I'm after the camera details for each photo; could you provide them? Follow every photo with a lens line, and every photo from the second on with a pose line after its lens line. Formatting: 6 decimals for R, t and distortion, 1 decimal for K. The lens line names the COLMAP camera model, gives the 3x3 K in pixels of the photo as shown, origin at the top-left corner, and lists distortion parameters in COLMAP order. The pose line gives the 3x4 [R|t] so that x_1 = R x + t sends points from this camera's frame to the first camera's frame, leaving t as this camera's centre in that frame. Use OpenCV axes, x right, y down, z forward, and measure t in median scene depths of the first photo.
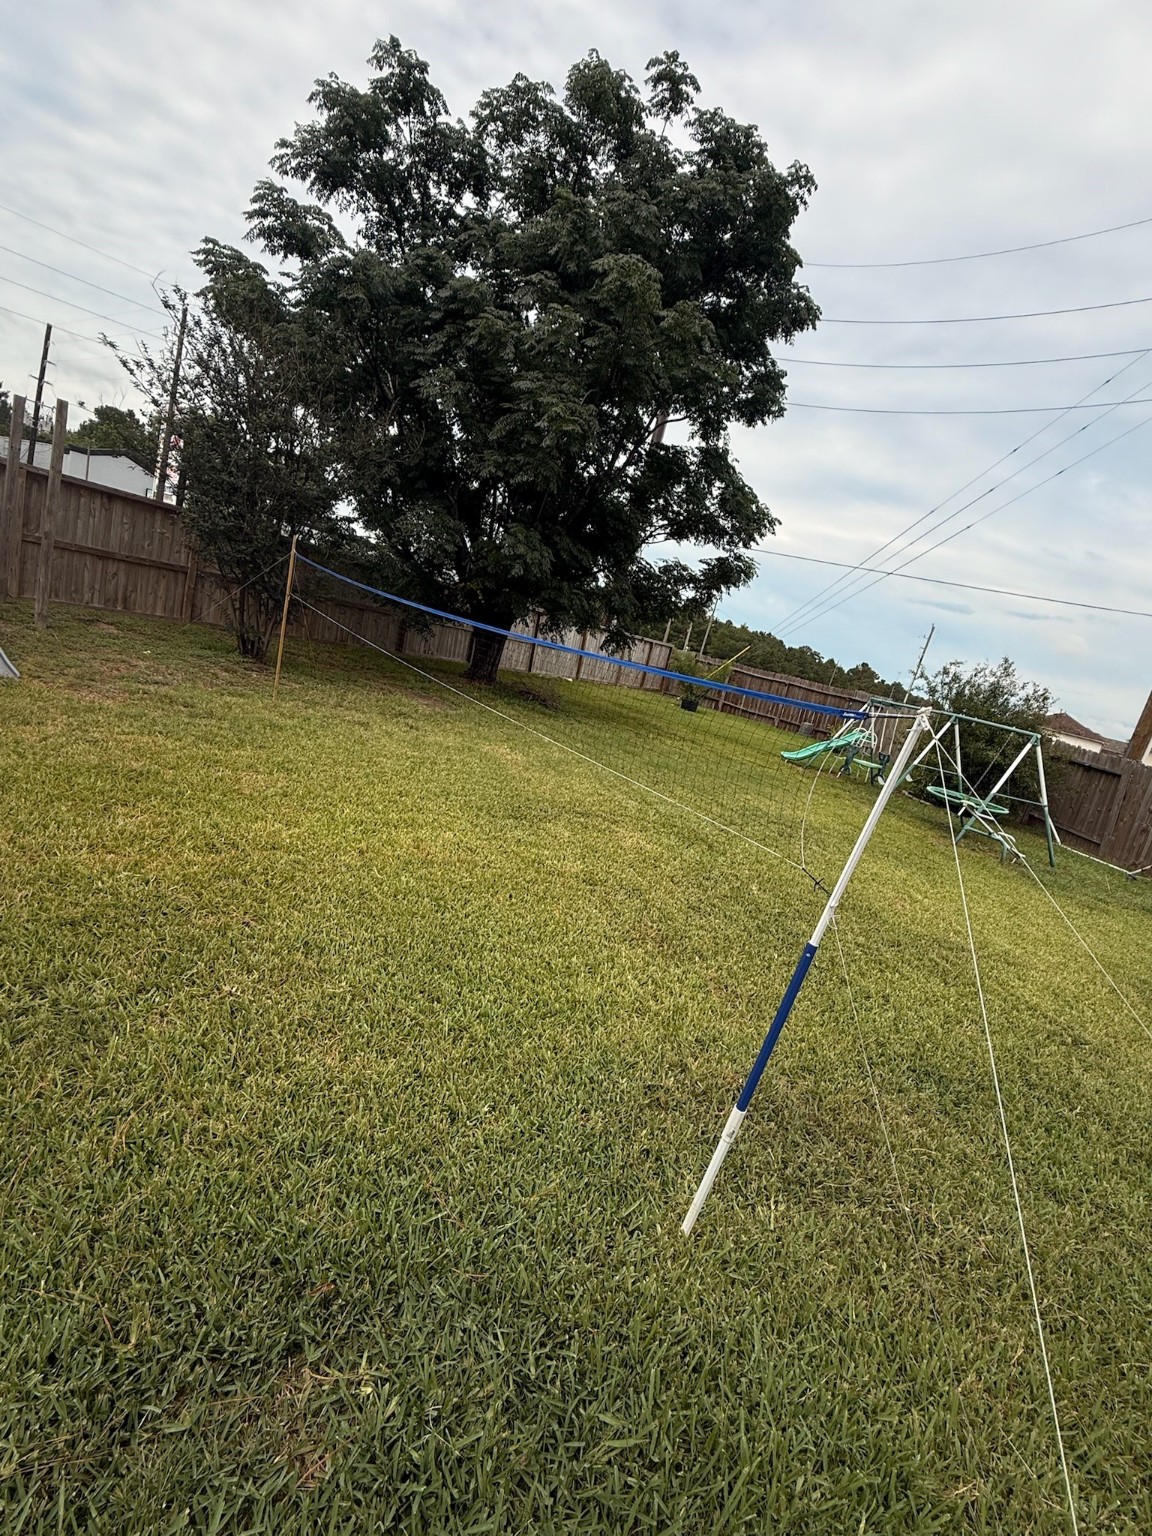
lens RADIAL K [[685.8, 0, 574.1], [0, 685.8, 772.1], [0, 0, 1]] dist [0.002367, 0.000014]
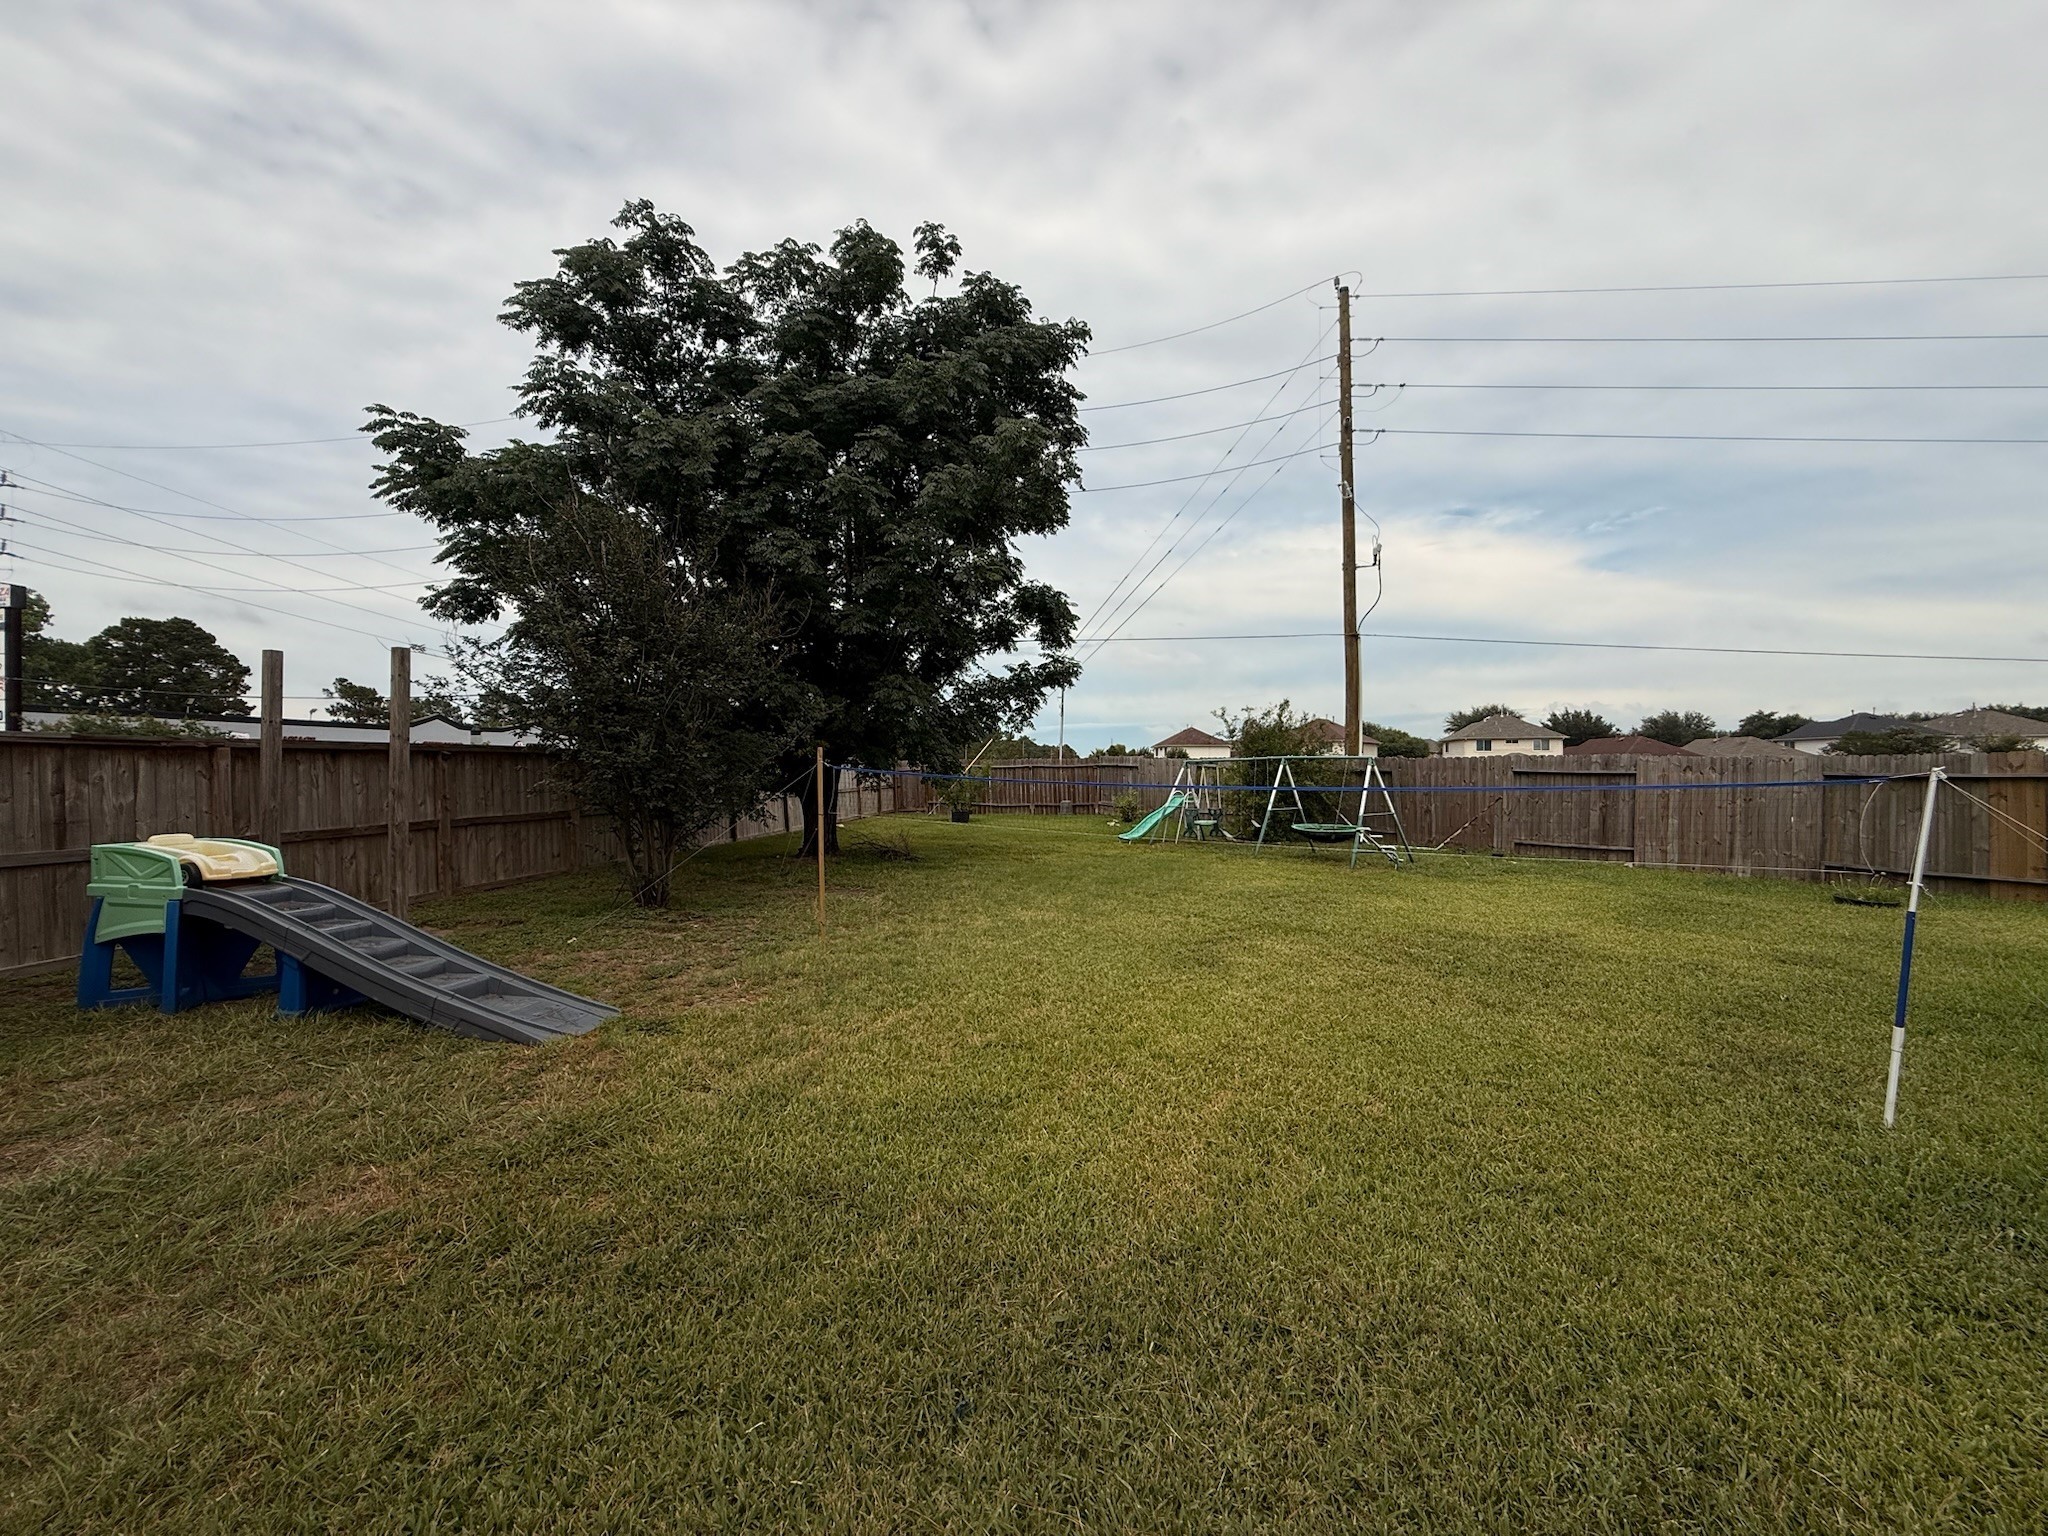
lens RADIAL K [[817.1, 0, 1024.9], [0, 817.1, 770.3], [0, 0, 1]] dist [0.010599, -0.001438]
pose [[0.876222, -0.248367, 0.412976, -0.325969], [0.304902, 0.949349, -0.075973, -0.084342], [-0.373189, 0.192486, 0.907568, -0.019434]]
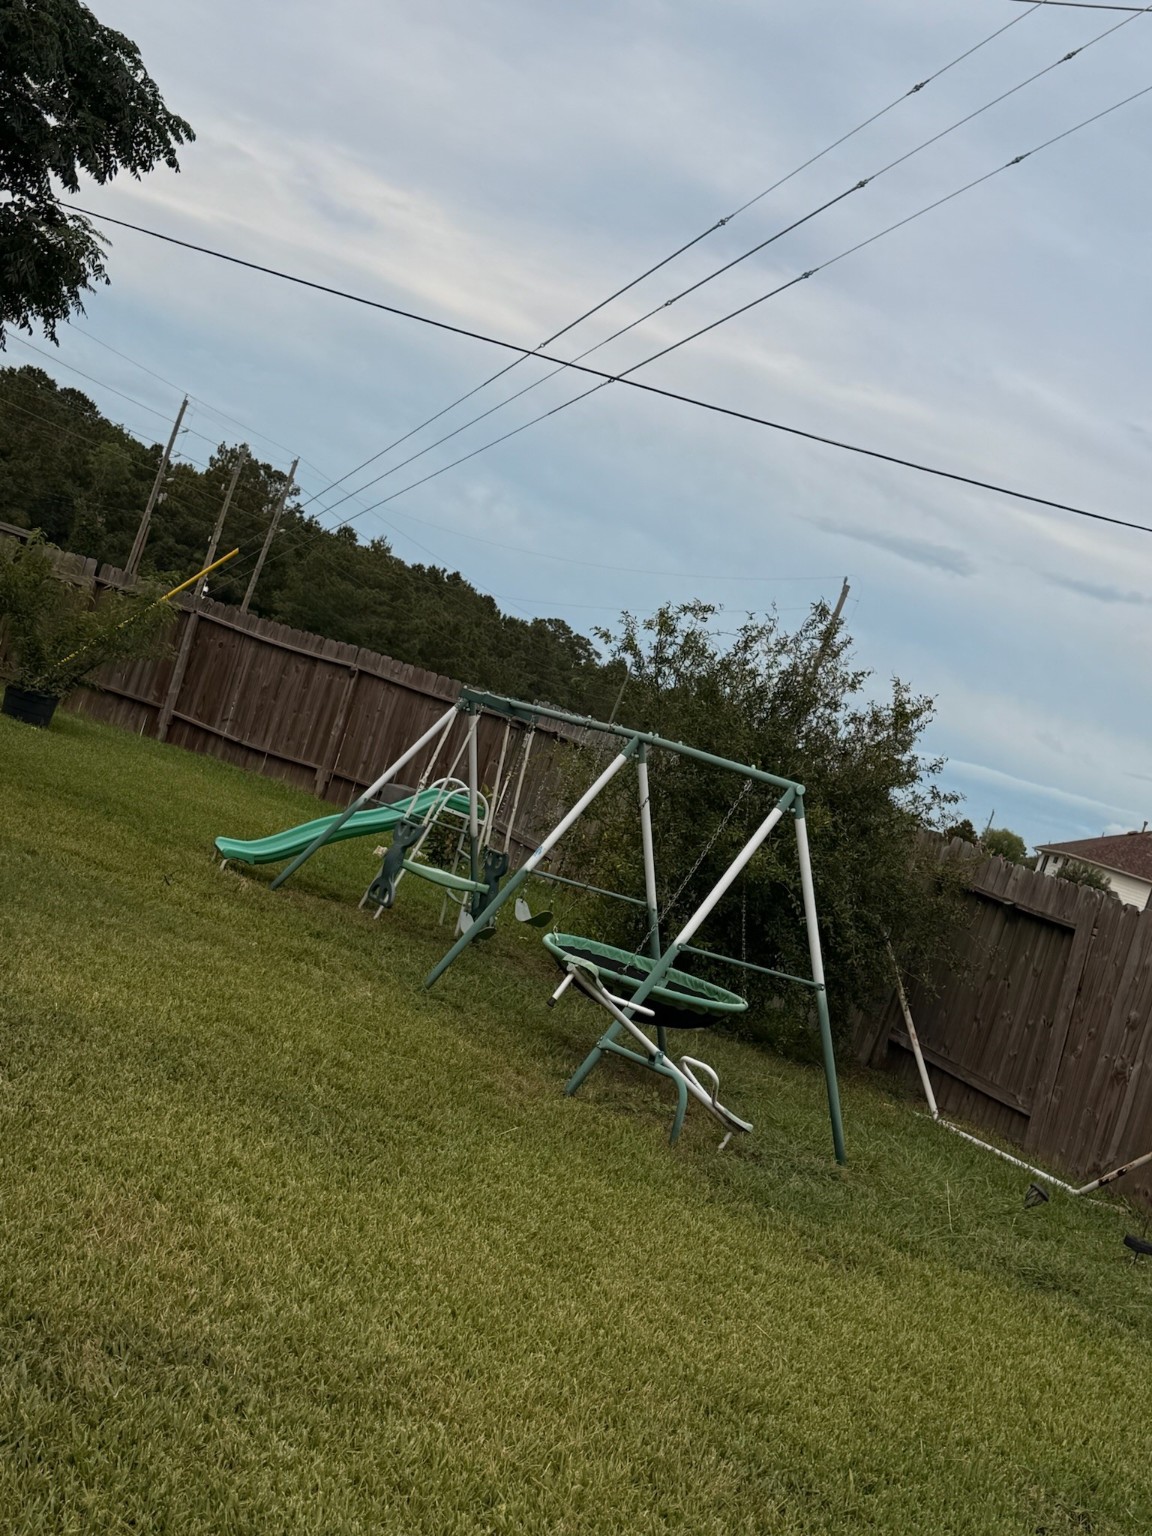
lens RADIAL K [[2009.3, 0, 576.7], [0, 2009.3, 763.7], [0, 0, 1]] dist [0.148273, 0.000000]
pose [[0.946518, 0.058638, 0.317277, 0.186967], [-0.026400, 0.994125, -0.104973, 0.039448], [-0.321568, 0.090983, 0.942505, 0.033976]]
